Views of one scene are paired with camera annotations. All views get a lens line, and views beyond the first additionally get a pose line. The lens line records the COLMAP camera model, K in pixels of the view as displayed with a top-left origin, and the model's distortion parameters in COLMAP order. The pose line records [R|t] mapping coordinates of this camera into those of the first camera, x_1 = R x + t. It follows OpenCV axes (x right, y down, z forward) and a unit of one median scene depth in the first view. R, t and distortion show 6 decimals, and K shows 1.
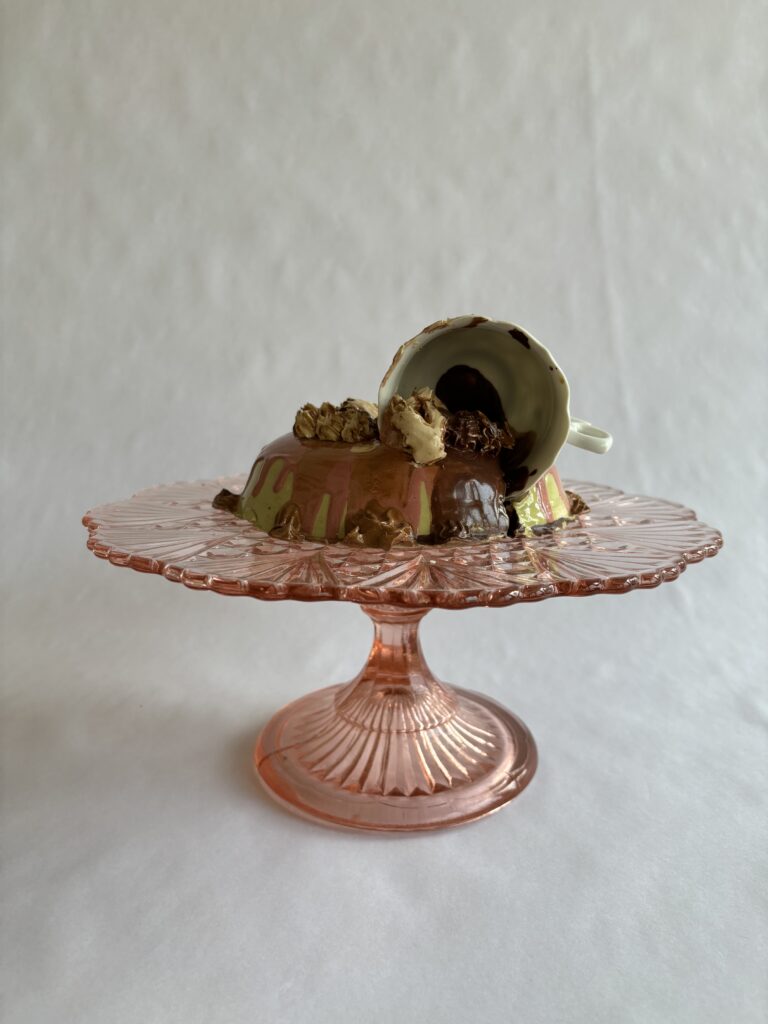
lens RADIAL K [[764.9, 0, 380.3], [0, 764.9, 517.7], [0, 0, 1]] dist [0.007831, -0.013305]
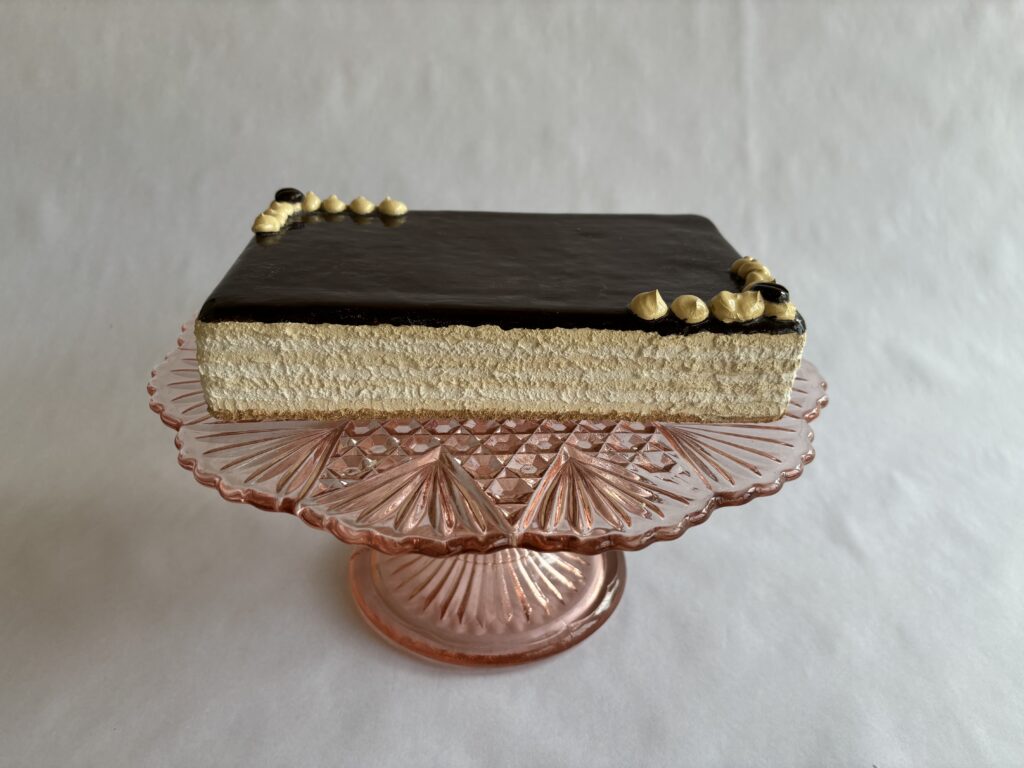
lens RADIAL K [[764.9, 0, 510.4], [0, 764.9, 388.0], [0, 0, 1]] dist [0.007831, -0.013305]
pose [[0.999530, 0.009609, 0.029109, 0.031262], [-0.017348, 0.960222, 0.278698, -0.233238], [-0.025273, -0.279072, 0.959937, 0.122747]]
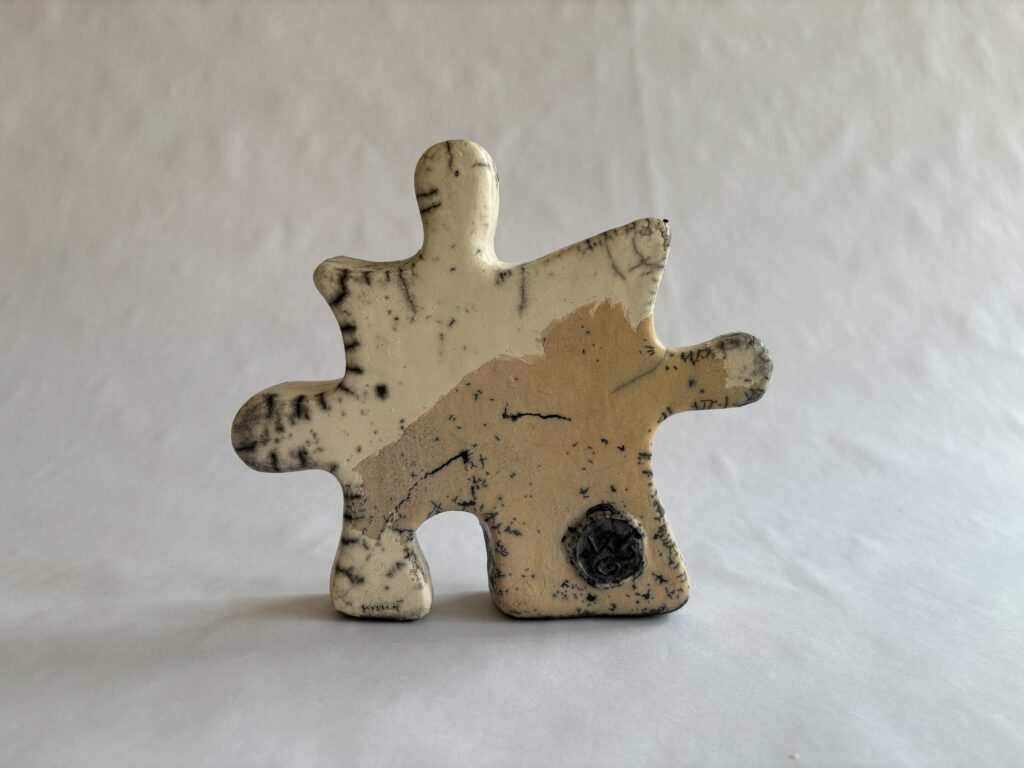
lens RADIAL K [[764.9, 0, 500.9], [0, 764.9, 400.6], [0, 0, 1]] dist [0.007831, -0.013305]
pose [[0.998958, -0.005321, 0.045321, 0.135773], [0.009537, 0.995590, -0.093328, 0.163291], [-0.044624, 0.093664, 0.994603, 0.167788]]
